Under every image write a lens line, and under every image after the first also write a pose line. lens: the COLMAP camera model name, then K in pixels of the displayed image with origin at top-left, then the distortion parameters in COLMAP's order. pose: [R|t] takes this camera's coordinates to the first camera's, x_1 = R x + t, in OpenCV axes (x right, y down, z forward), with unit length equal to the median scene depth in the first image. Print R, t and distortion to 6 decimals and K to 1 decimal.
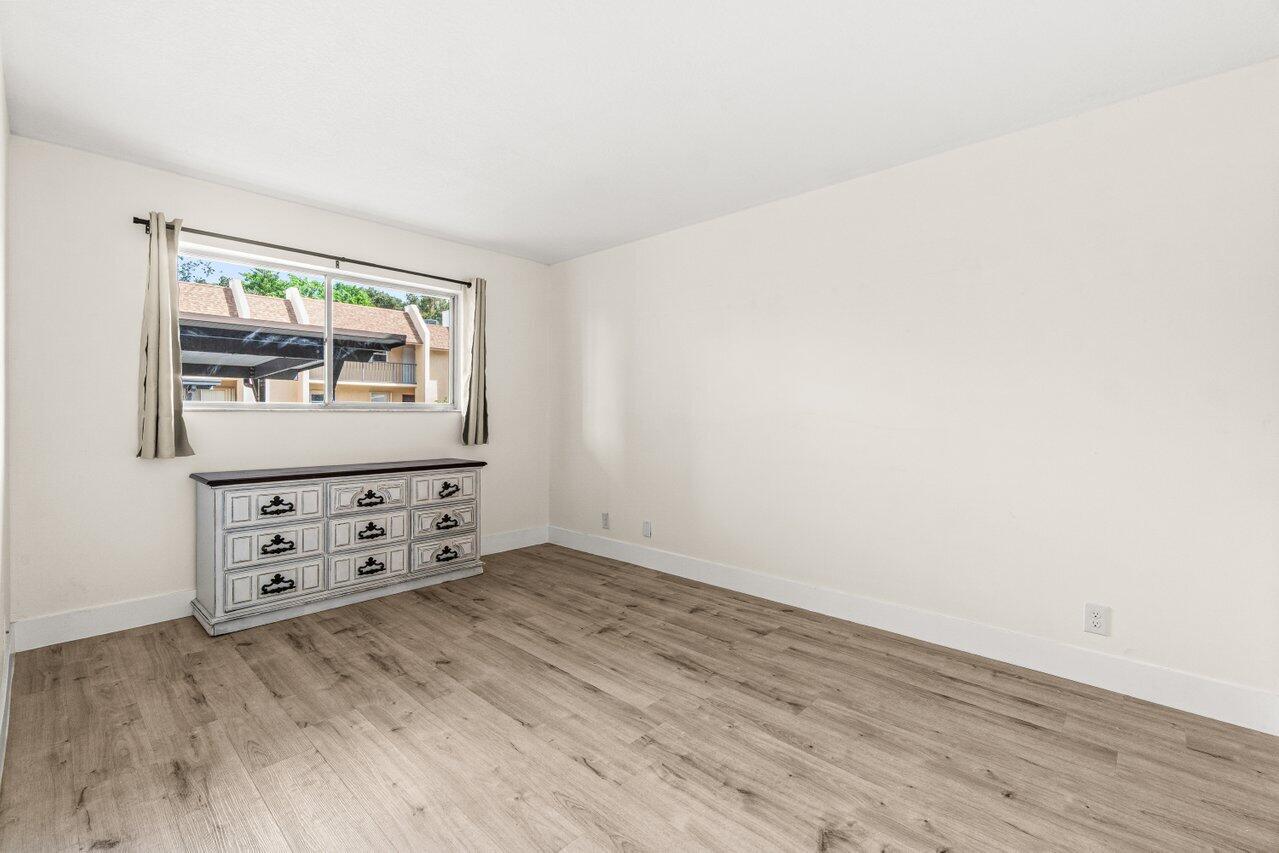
lens RADIAL K [[551.5, 0, 638.1], [0, 551.5, 420.3], [0, 0, 1]] dist [-0.003751, 0.000105]
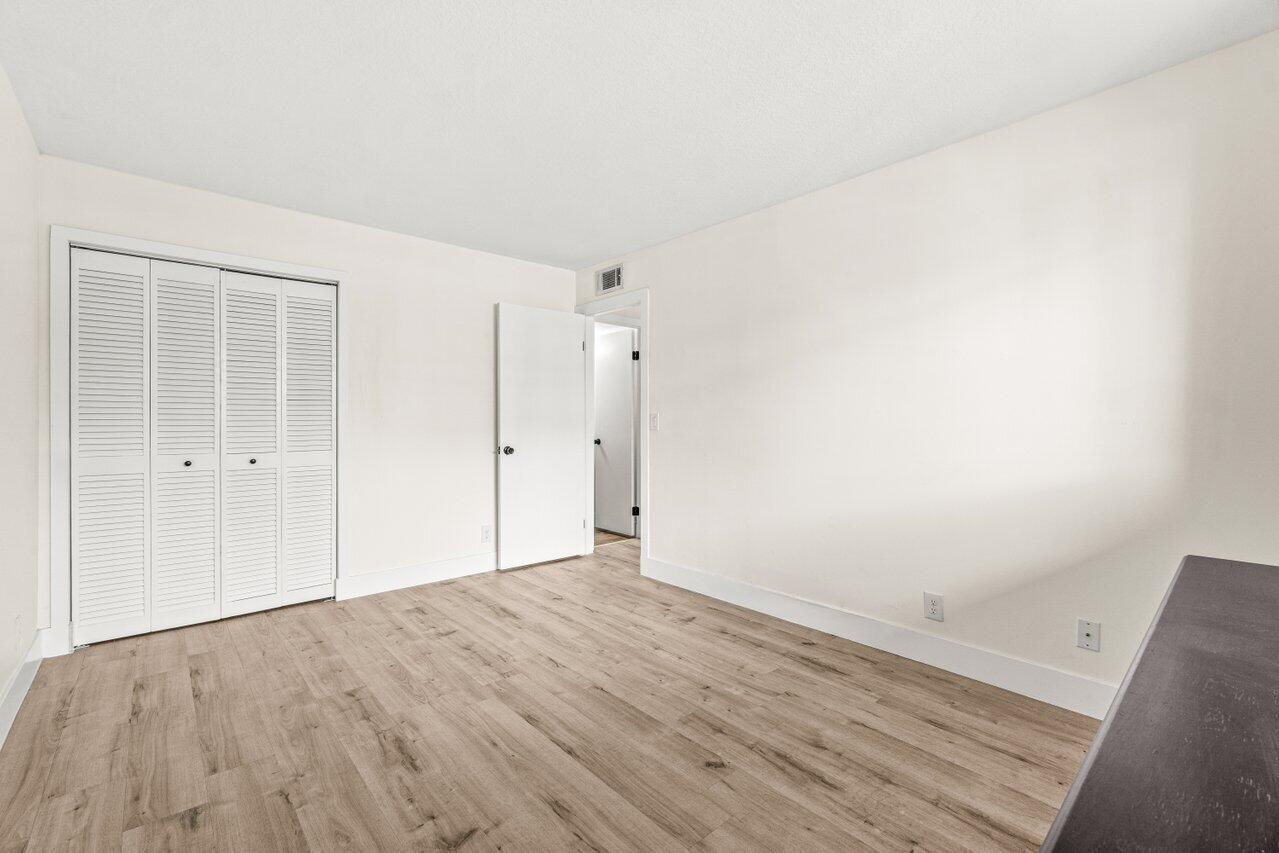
lens RADIAL K [[551.5, 0, 641.1], [0, 551.5, 422.4], [0, 0, 1]] dist [-0.003751, 0.000105]
pose [[-0.995211, -0.009726, 0.097261, -0.354764], [-0.007804, 0.999767, 0.020122, -0.033337], [-0.097434, 0.019267, -0.995055, 1.902731]]
